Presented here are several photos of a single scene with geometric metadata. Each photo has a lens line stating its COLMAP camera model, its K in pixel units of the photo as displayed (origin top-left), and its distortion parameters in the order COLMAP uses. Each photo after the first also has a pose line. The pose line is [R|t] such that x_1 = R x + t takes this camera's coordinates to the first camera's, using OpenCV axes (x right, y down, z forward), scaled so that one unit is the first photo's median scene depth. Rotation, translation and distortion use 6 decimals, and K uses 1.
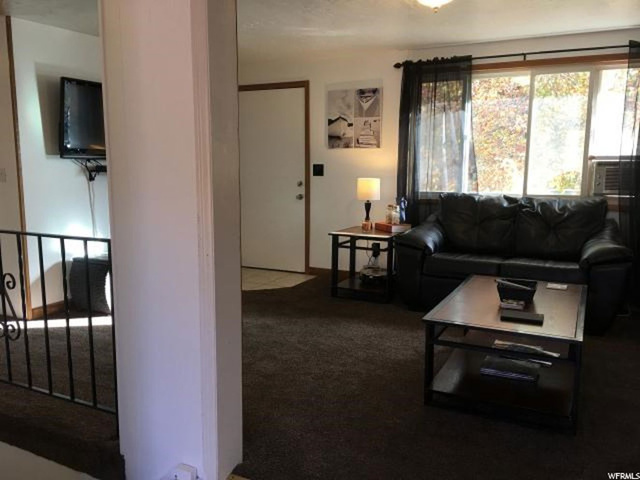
lens RADIAL K [[540.8, 0, 319.4], [0, 540.8, 240.3], [0, 0, 1]] dist [0.048600, -0.074891]
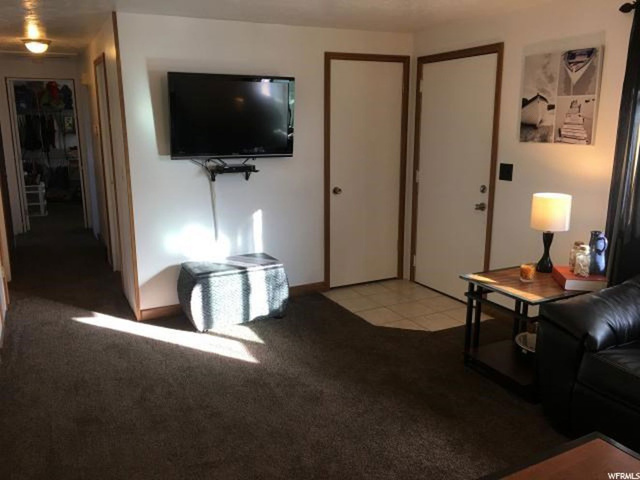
lens RADIAL K [[540.8, 0, 319.6], [0, 540.8, 241.9], [0, 0, 1]] dist [0.048600, -0.074891]
pose [[0.807464, 0.122019, -0.577160, 0.233332], [-0.077636, 0.991845, 0.101074, -0.097705], [0.584786, -0.036805, 0.810352, 0.301766]]
